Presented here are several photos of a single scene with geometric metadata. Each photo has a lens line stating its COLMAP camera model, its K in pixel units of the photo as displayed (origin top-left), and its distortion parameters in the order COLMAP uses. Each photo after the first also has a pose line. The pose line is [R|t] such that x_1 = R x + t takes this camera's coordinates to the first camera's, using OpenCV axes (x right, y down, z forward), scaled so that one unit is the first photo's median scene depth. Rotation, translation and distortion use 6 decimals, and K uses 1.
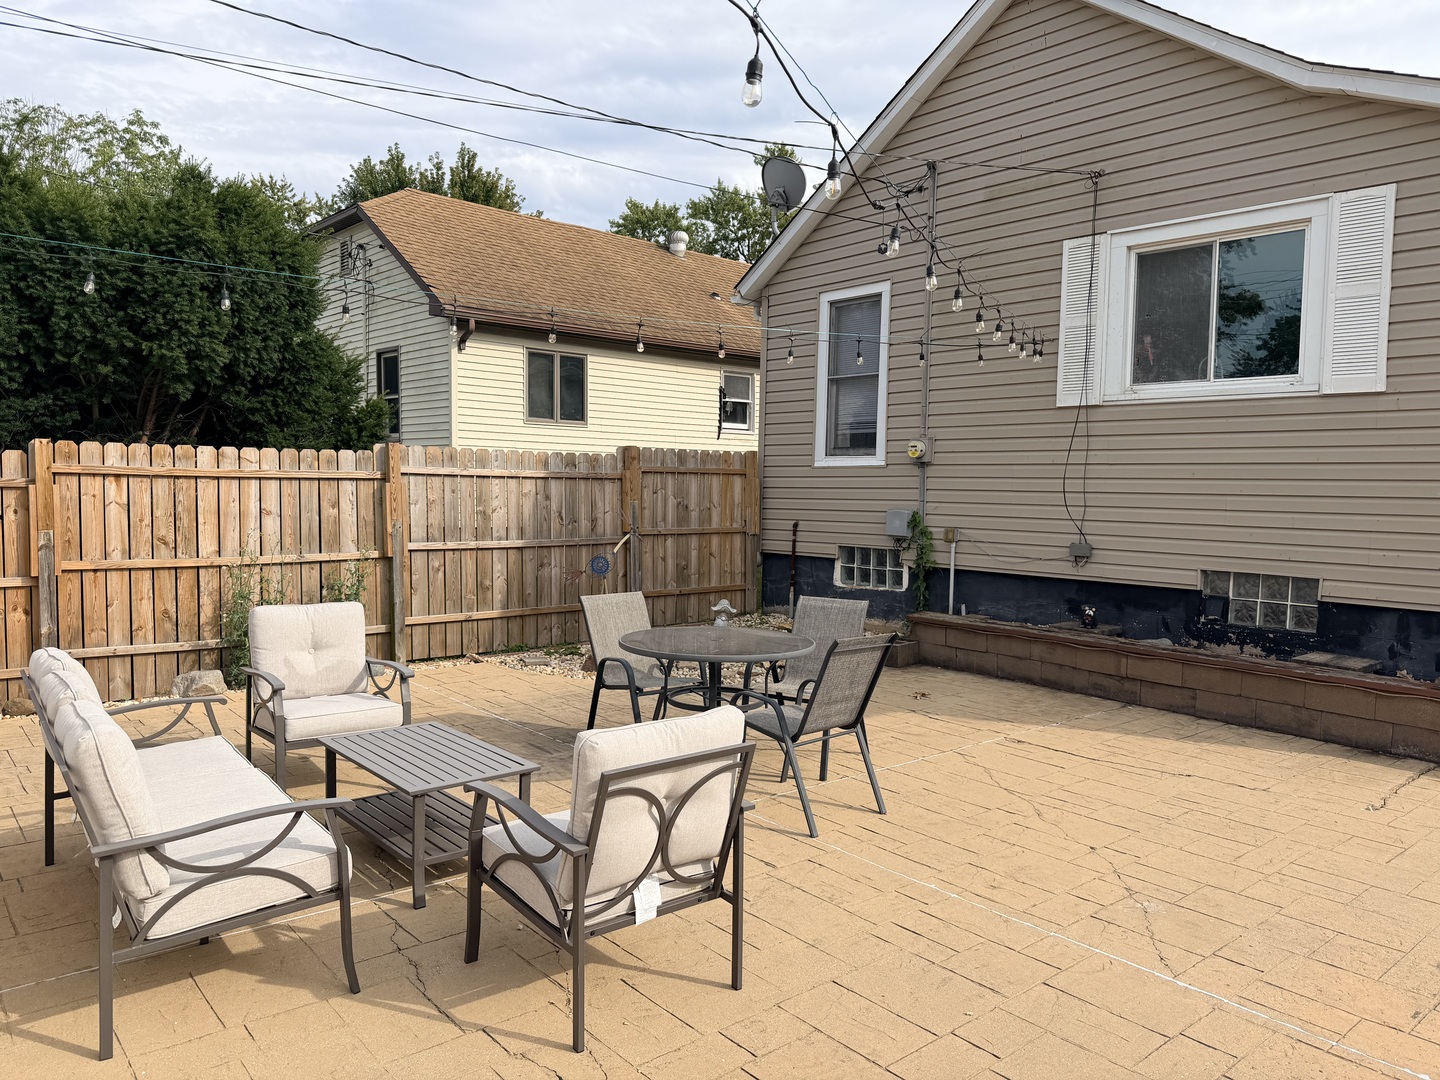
lens RADIAL K [[1019.0, 0, 719.5], [0, 1019.0, 541.5], [0, 0, 1]] dist [0.012509, 0.001350]
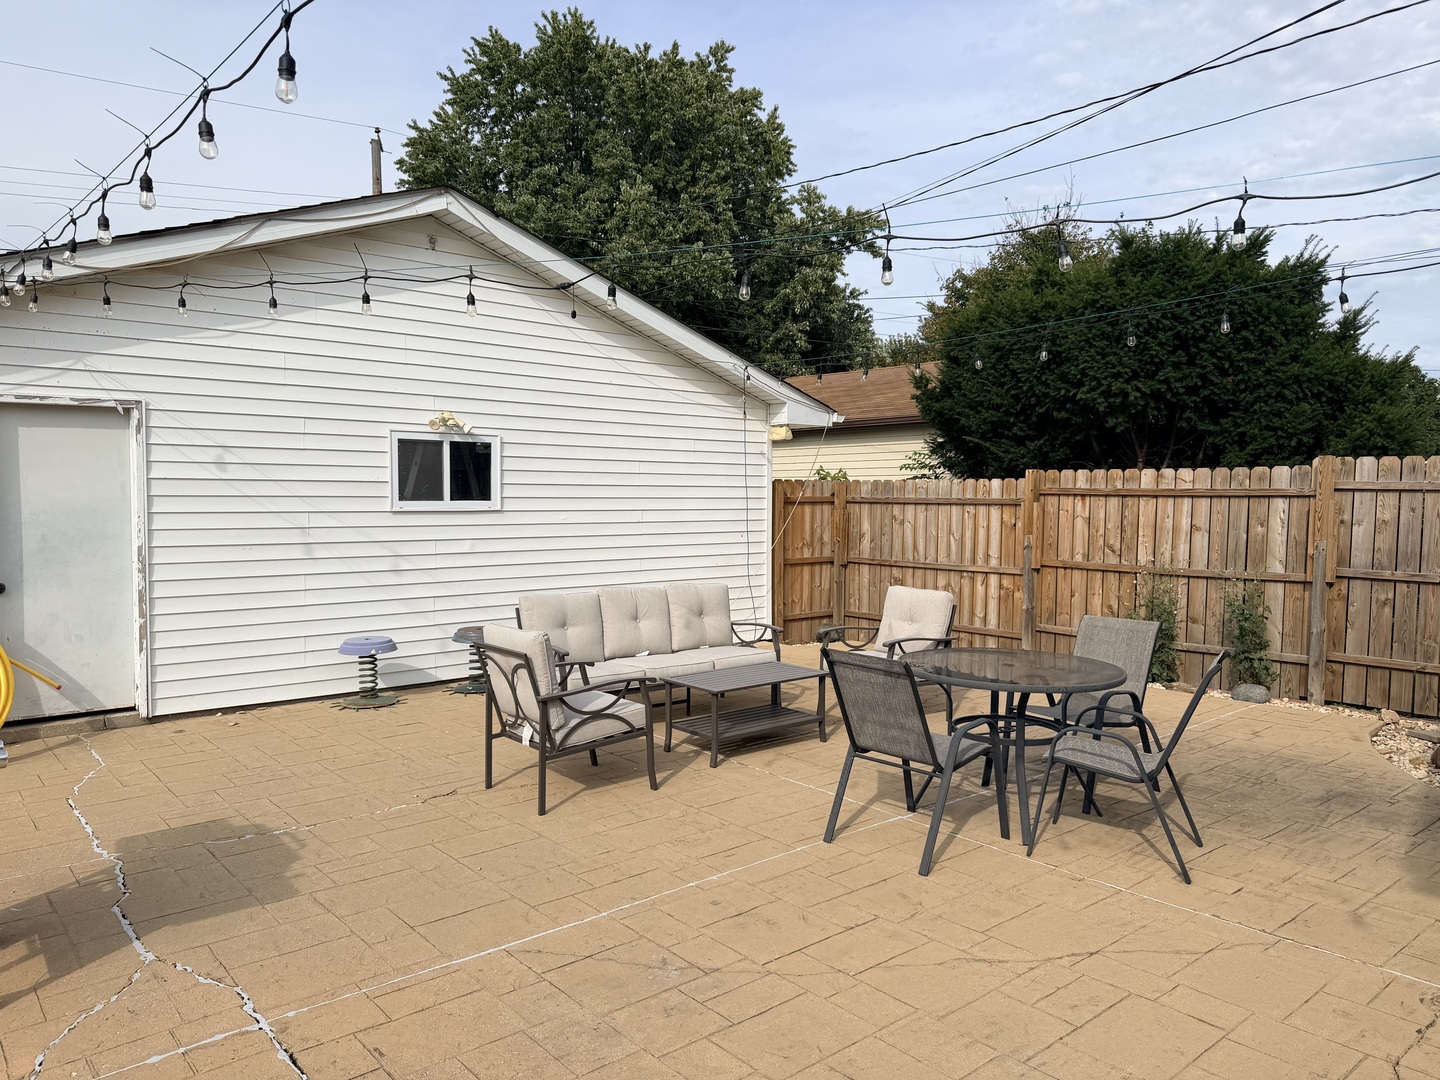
lens RADIAL K [[1019.0, 0, 718.6], [0, 1019.0, 546.6], [0, 0, 1]] dist [0.012509, 0.001350]
pose [[-0.007356, 0.036953, -0.999290, 0.656684], [-0.064799, 0.997199, 0.037353, -0.017744], [0.997871, 0.065028, -0.004941, 0.532240]]
